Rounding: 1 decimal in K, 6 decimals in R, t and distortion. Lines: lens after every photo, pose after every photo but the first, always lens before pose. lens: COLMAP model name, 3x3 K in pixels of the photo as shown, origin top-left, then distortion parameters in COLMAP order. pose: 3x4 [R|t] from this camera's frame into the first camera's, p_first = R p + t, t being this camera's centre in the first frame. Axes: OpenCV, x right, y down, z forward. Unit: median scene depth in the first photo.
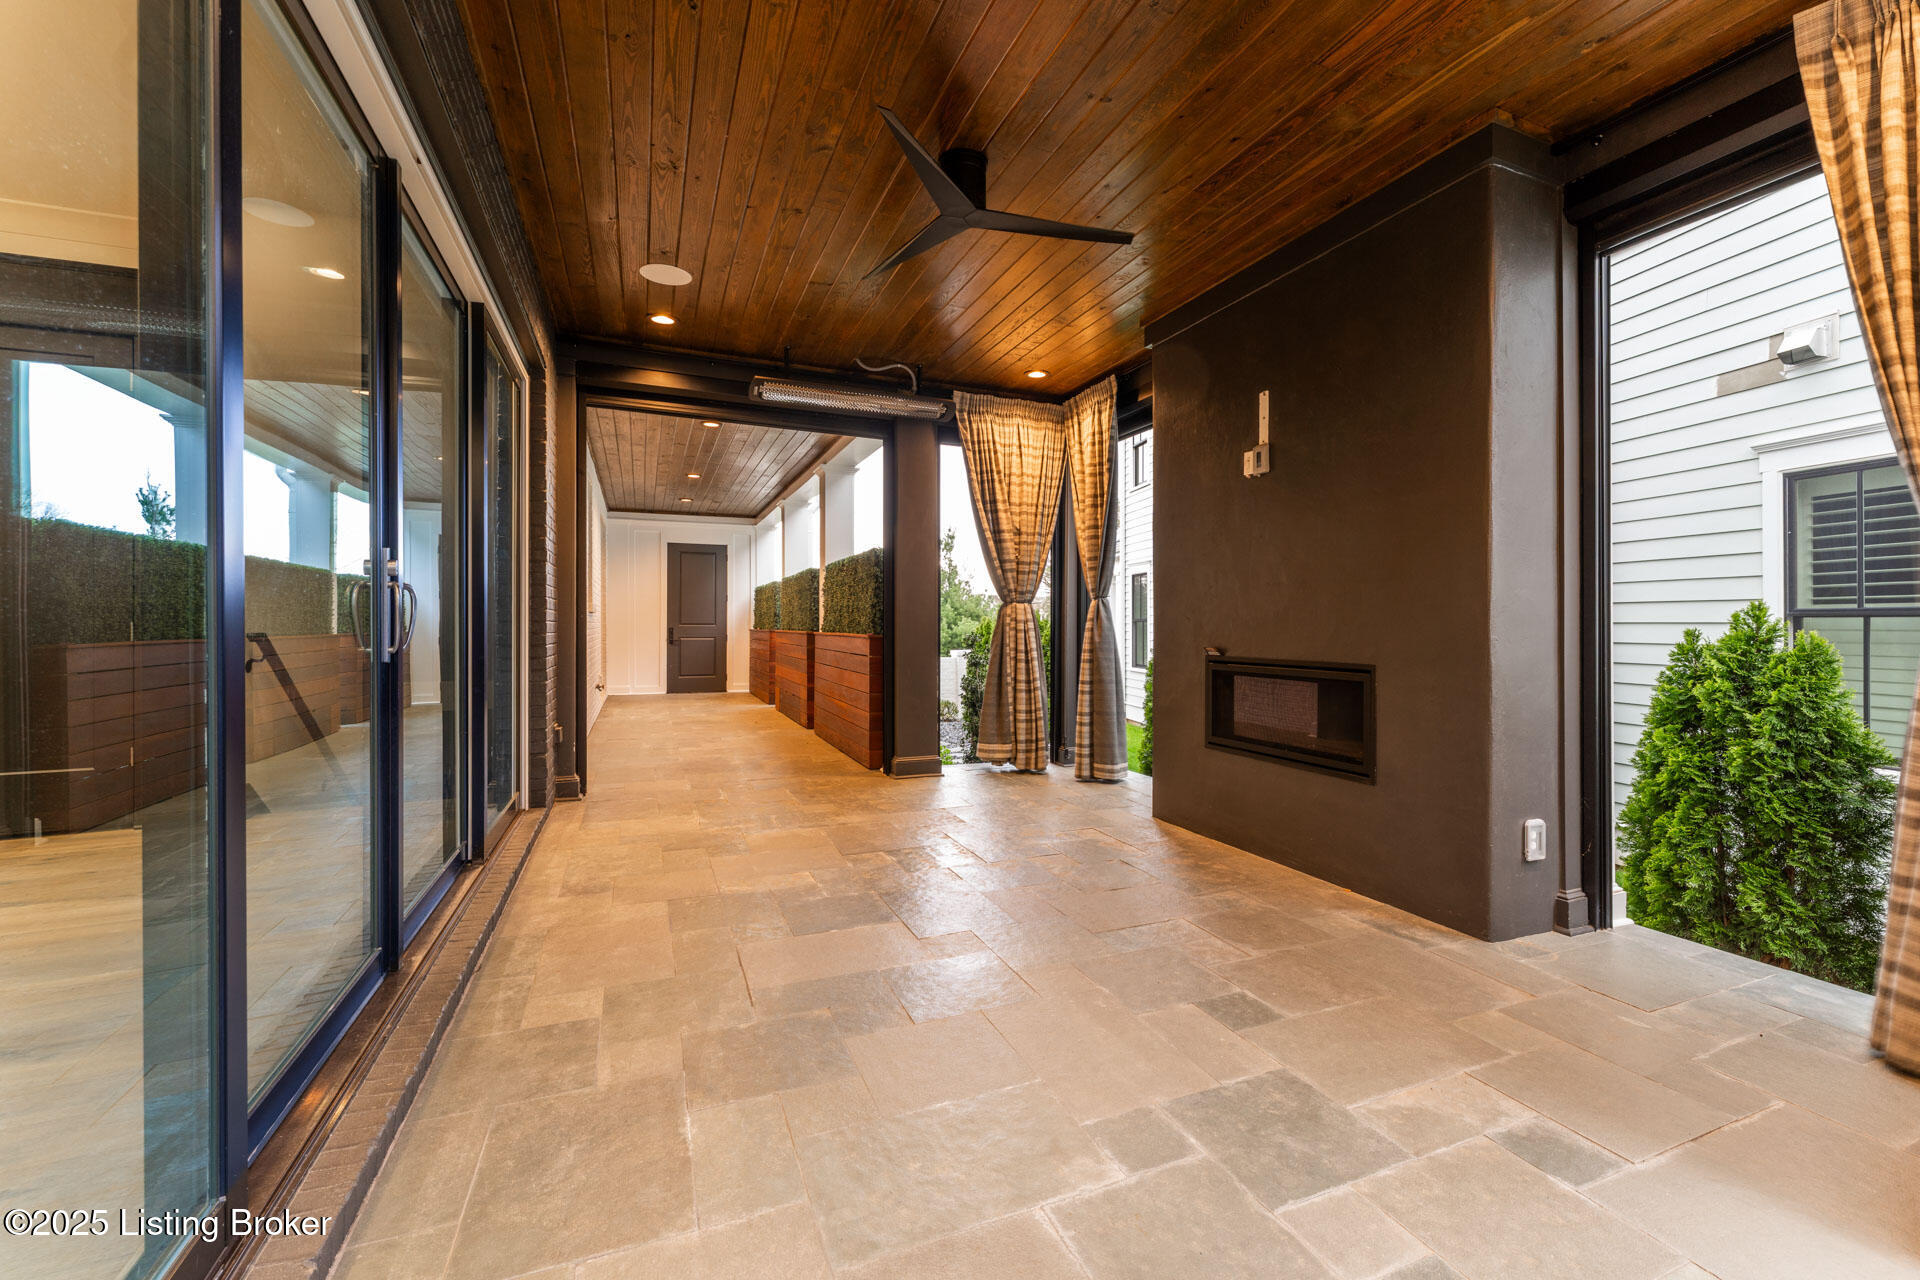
lens RADIAL K [[786.1, 0, 962.1], [0, 786.1, 630.2], [0, 0, 1]] dist [-0.001240, -0.000032]
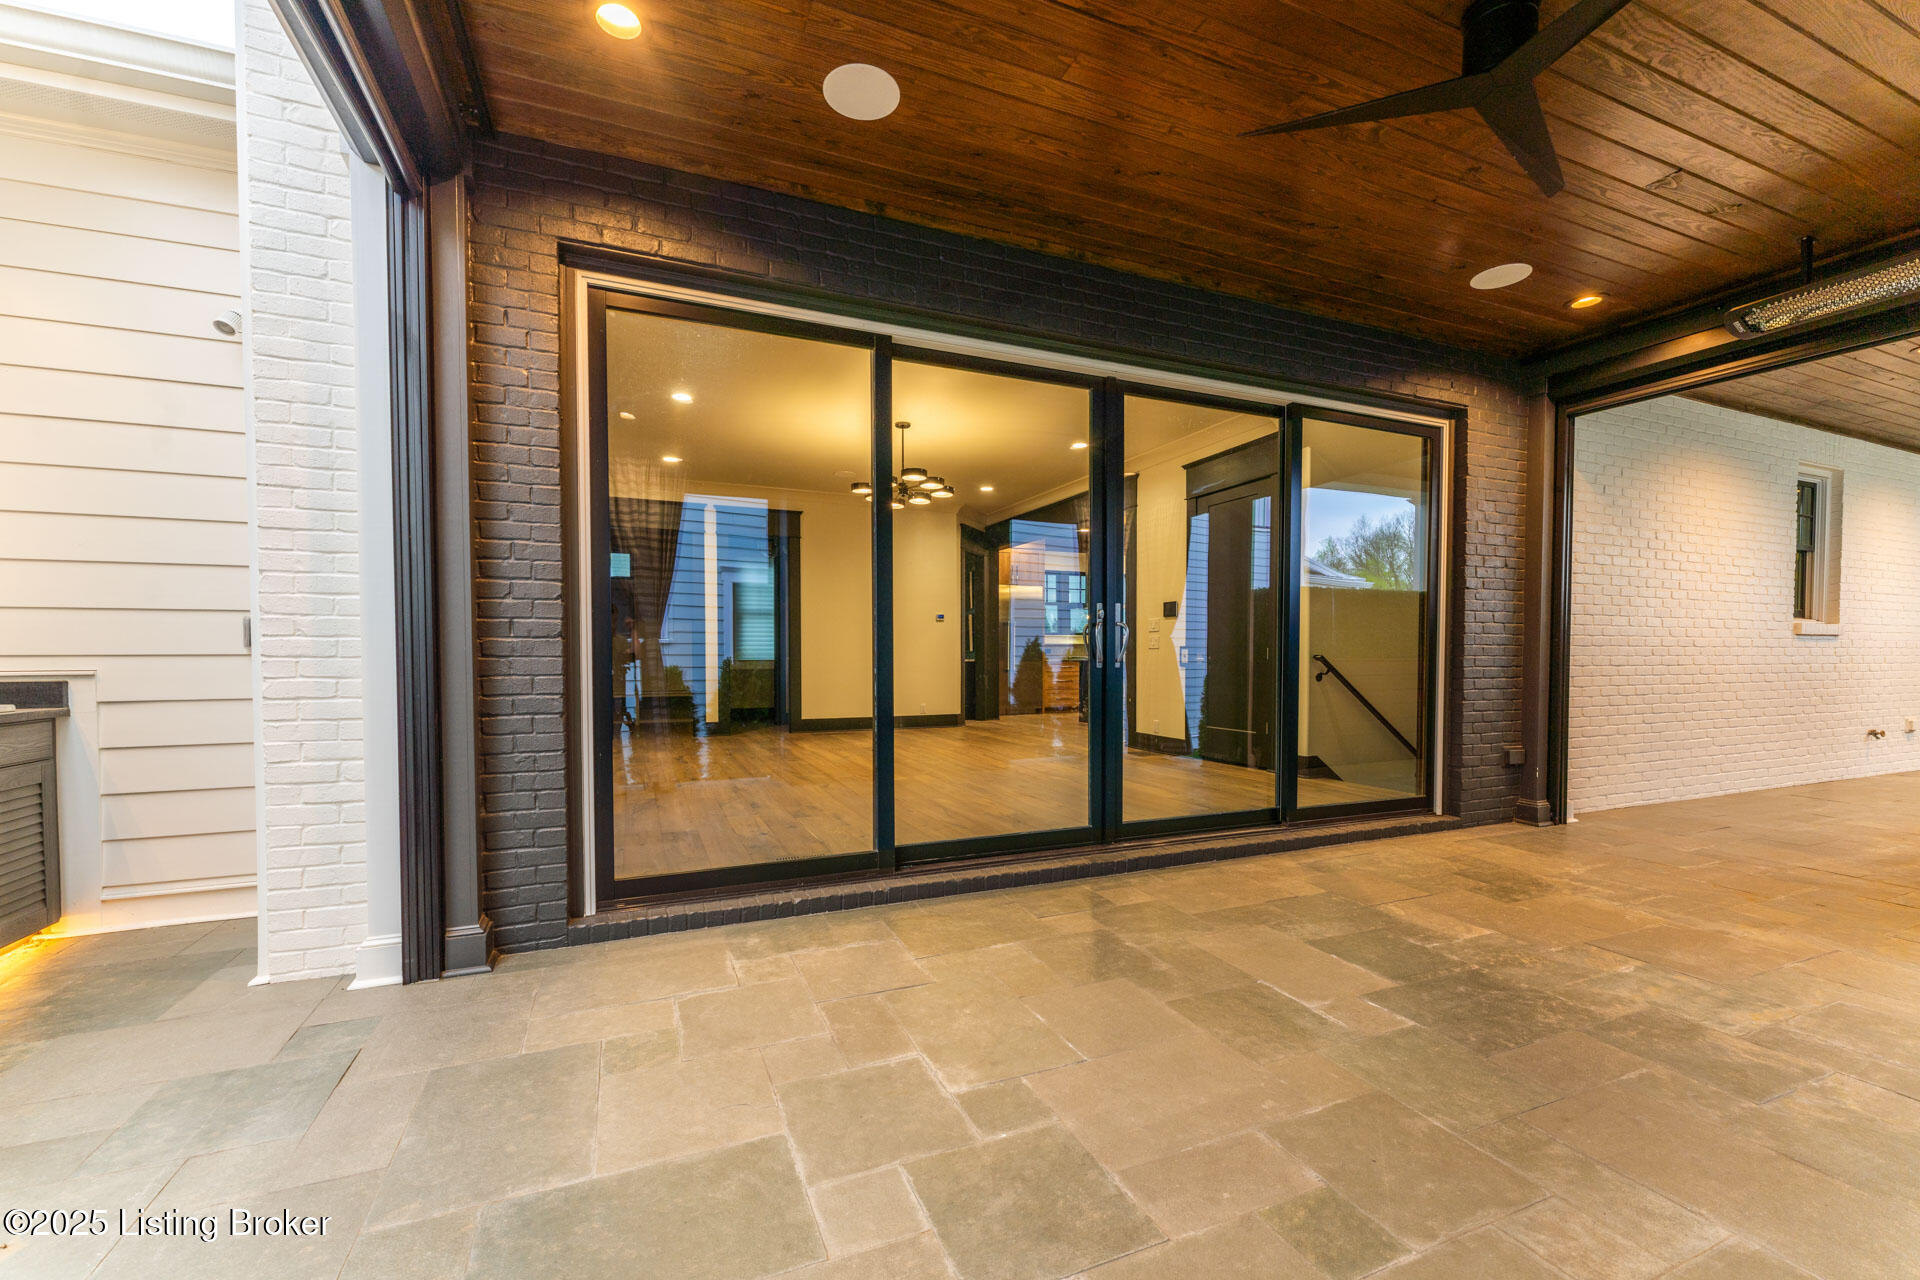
lens RADIAL K [[786.1, 0, 963.6], [0, 786.1, 645.5], [0, 0, 1]] dist [-0.001240, -0.000032]
pose [[0.014594, -0.008212, -0.999860, 0.931093], [-0.010155, 0.999913, -0.008360, 0.040856], [0.999842, 0.010275, 0.014510, 0.686712]]
